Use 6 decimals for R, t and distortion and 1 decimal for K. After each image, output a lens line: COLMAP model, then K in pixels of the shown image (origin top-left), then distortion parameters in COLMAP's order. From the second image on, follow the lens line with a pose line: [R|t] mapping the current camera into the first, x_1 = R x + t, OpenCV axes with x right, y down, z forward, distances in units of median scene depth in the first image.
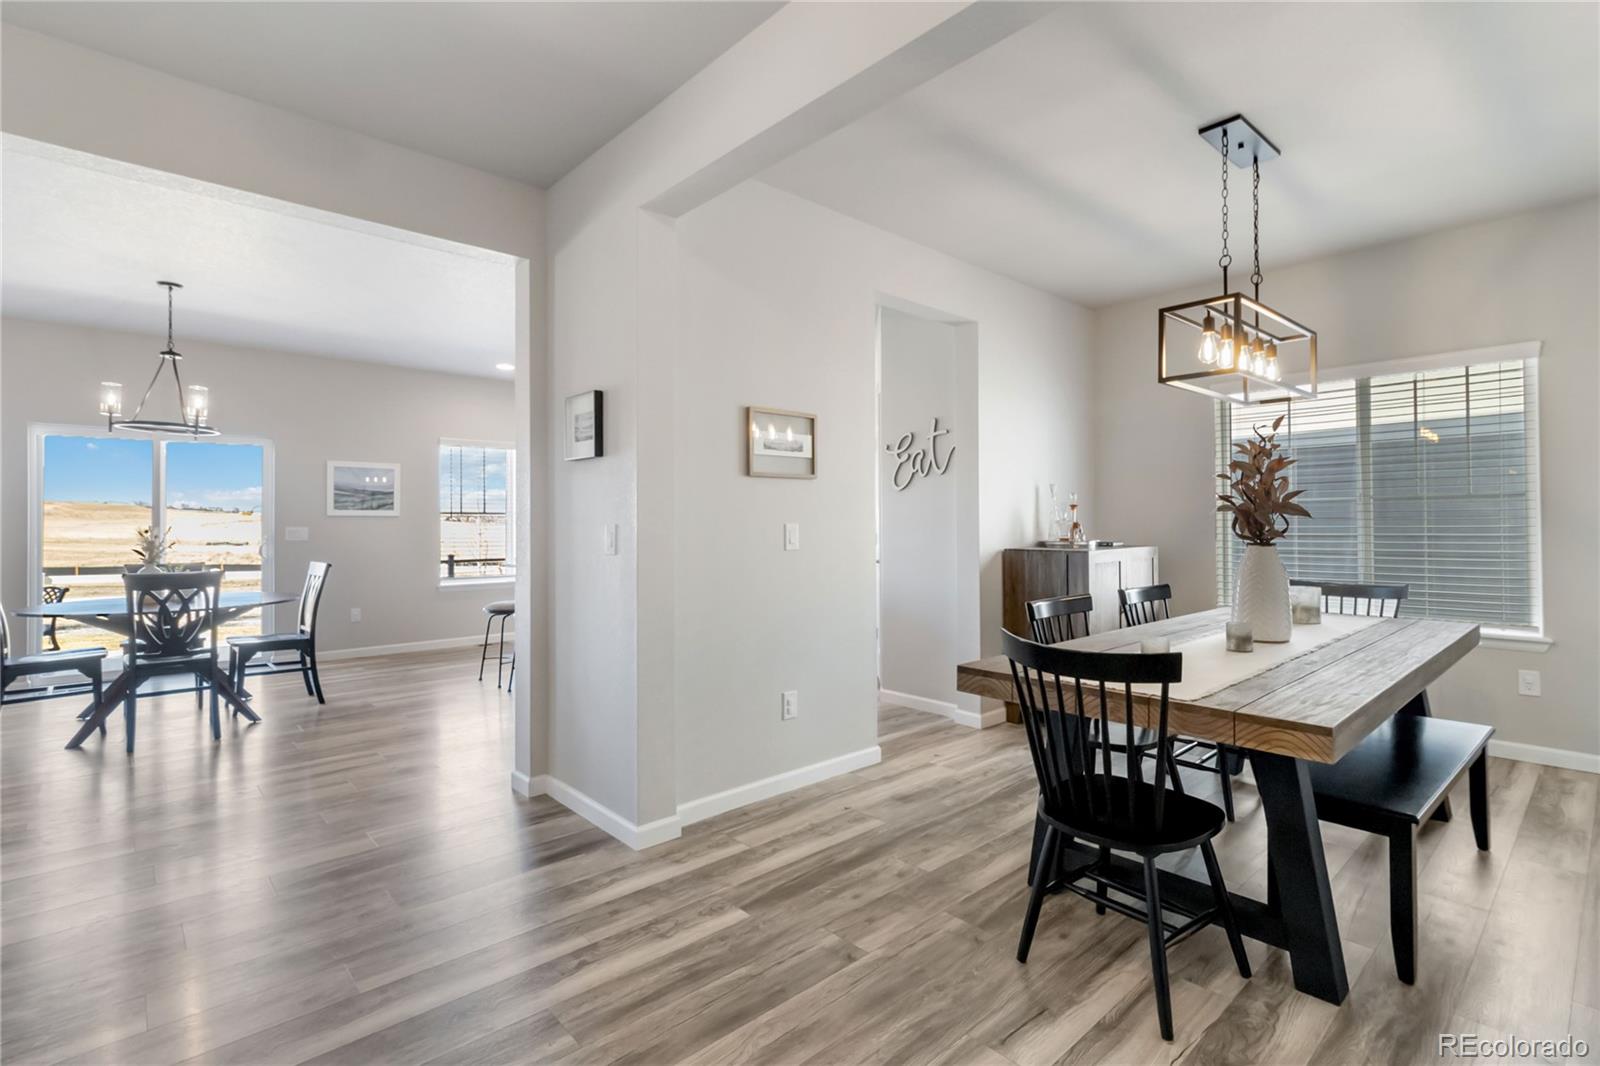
lens RADIAL K [[744.2, 0, 807.3], [0, 744.2, 541.0], [0, 0, 1]] dist [0.001529, -0.001099]
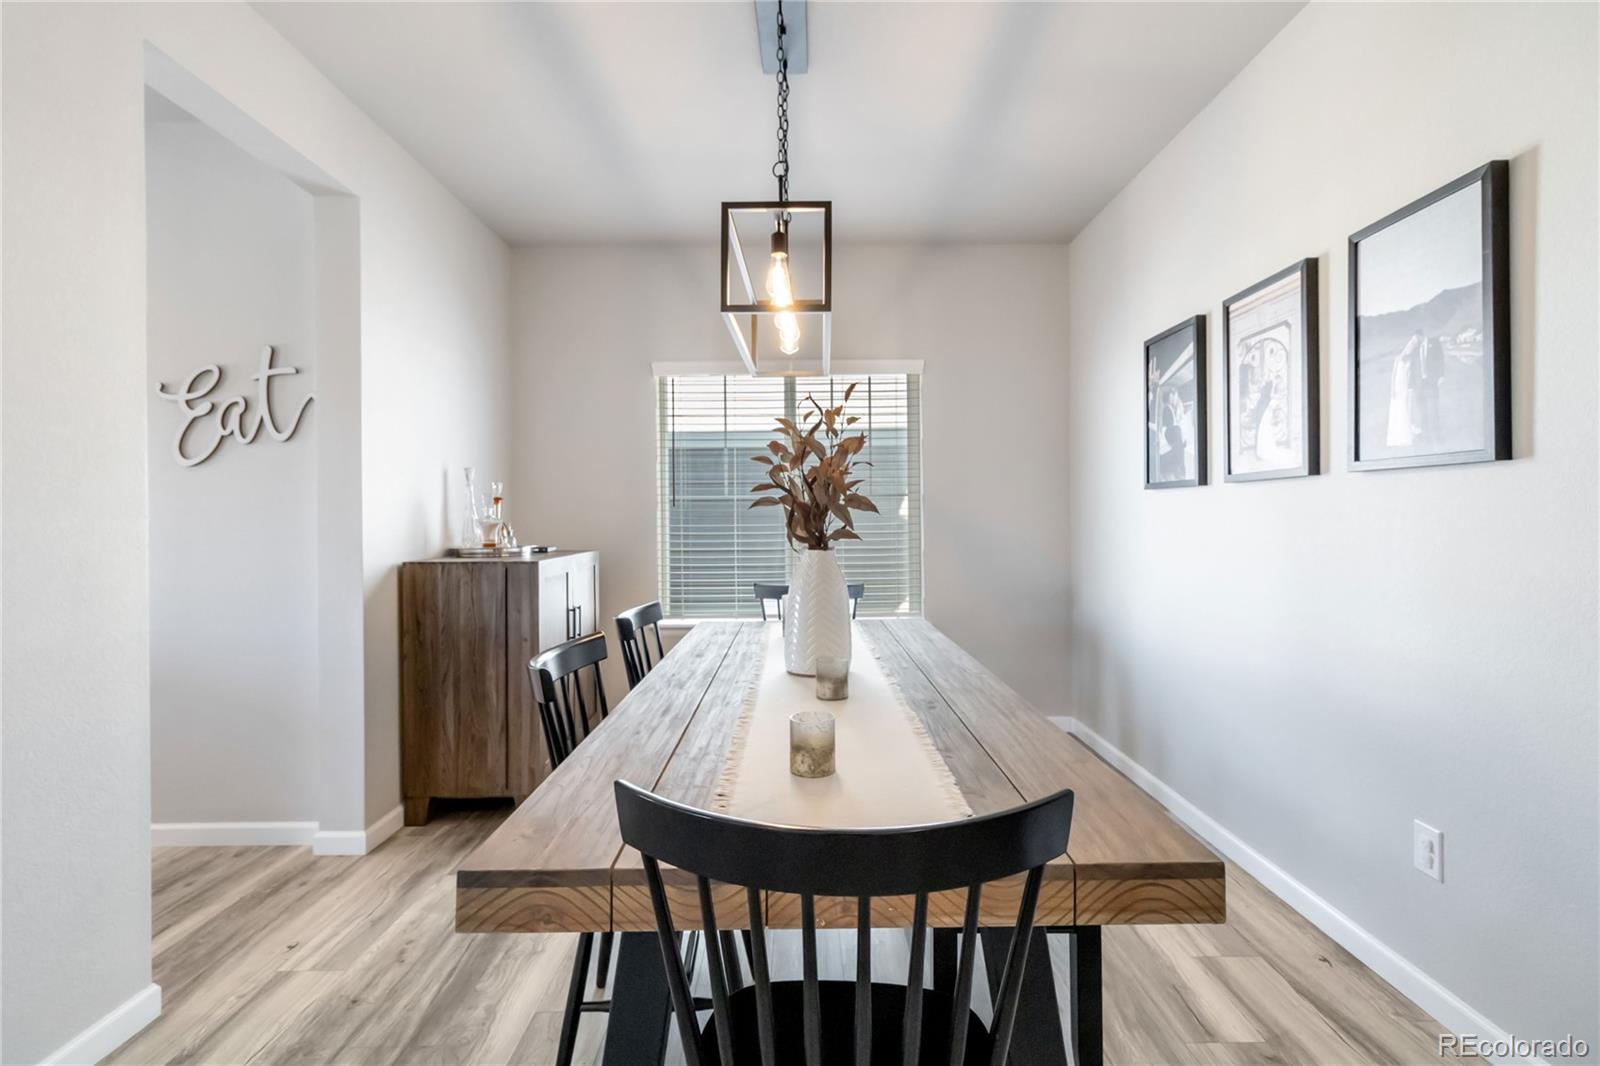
lens RADIAL K [[744.2, 0, 803.4], [0, 744.2, 517.0], [0, 0, 1]] dist [0.001529, -0.001099]
pose [[0.666261, 0.001130, 0.745718, 0.012976], [0.022697, 0.999505, -0.021793, -0.006748], [-0.745373, 0.031445, 0.665905, 0.299410]]
